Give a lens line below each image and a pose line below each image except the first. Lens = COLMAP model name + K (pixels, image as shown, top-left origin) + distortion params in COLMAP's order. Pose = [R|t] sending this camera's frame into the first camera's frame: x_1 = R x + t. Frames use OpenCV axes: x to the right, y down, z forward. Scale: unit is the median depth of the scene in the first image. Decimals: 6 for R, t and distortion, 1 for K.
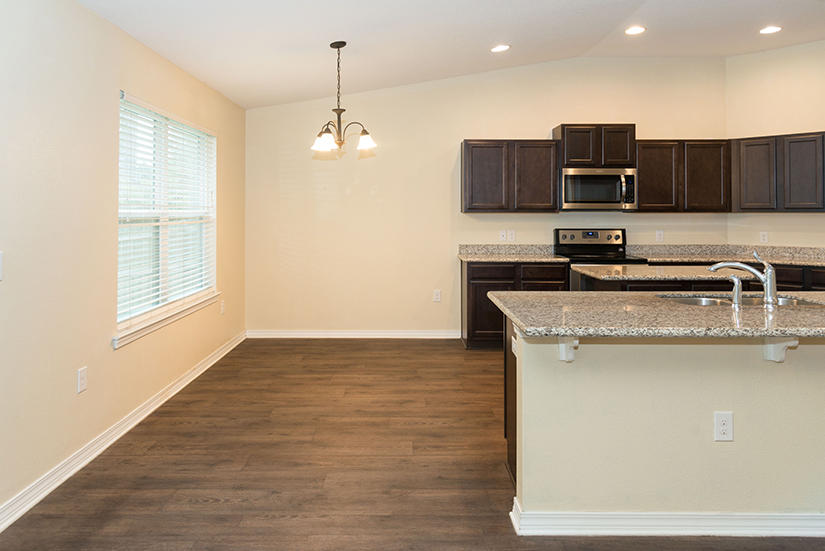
lens RADIAL K [[580.3, 0, 398.2], [0, 580.3, 209.3], [0, 0, 1]] dist [0.002580, 0.006587]
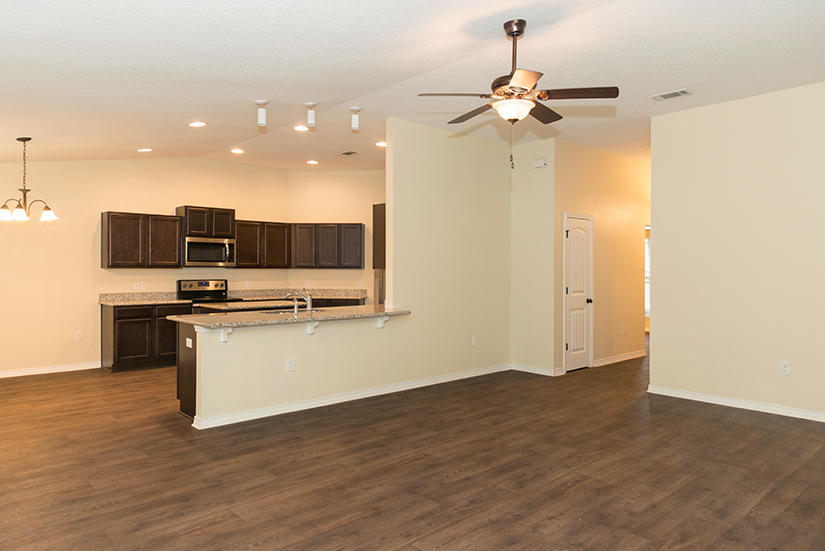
lens RADIAL K [[580.3, 0, 421.1], [0, 580.3, 271.9], [0, 0, 1]] dist [0.002580, 0.006587]
pose [[0.732884, -0.002092, 0.680350, -0.254005], [-0.009686, 0.999862, 0.013508, -0.010410], [-0.680285, -0.016490, 0.732763, -0.419165]]
